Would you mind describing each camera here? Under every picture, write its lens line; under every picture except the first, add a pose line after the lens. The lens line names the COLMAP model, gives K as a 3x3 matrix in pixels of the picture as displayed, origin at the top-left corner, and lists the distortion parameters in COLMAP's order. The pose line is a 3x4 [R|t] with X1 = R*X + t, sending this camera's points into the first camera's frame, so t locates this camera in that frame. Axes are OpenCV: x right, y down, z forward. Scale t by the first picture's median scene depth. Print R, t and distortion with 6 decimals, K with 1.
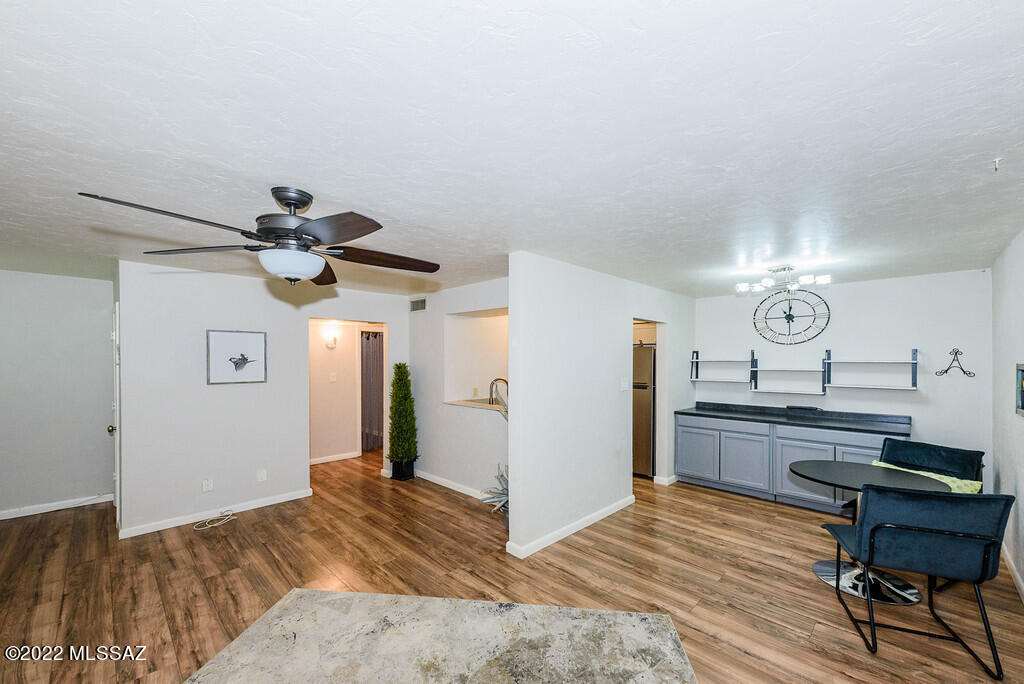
lens RADIAL K [[383.6, 0, 496.9], [0, 383.6, 362.0], [0, 0, 1]] dist [0.008801, -0.001352]
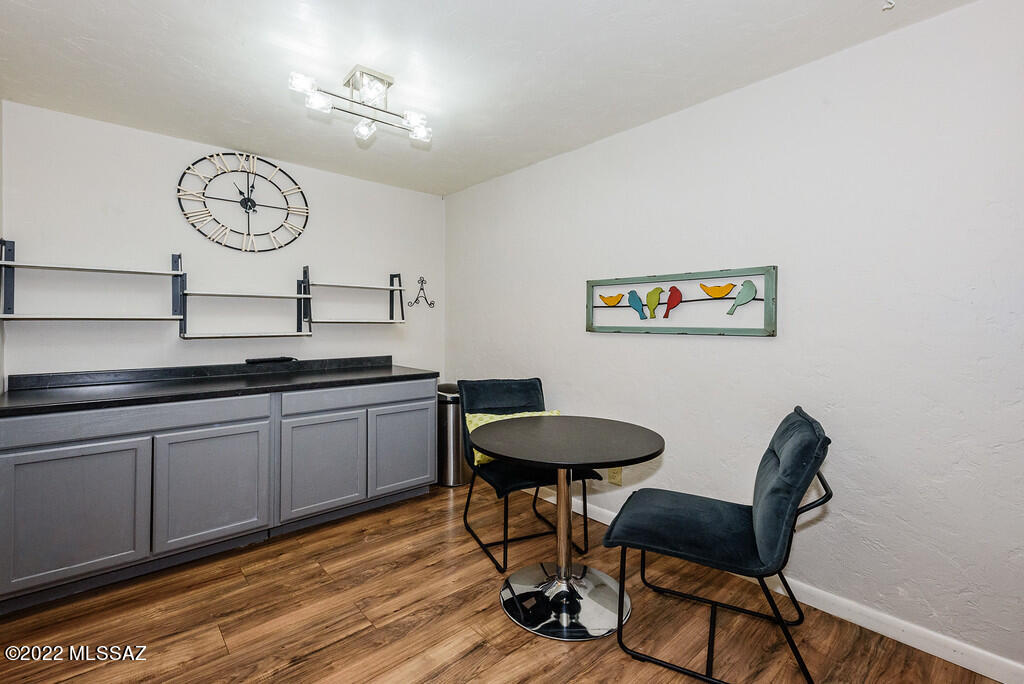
lens RADIAL K [[436.2, 0, 519.5], [0, 436.2, 325.4], [0, 0, 1]] dist [-0.000773, -0.000196]
pose [[0.004240, -0.003847, 0.999984, 0.135128], [-0.007869, 0.999962, 0.003881, 0.067739], [-0.999960, -0.007886, 0.004210, 0.689318]]
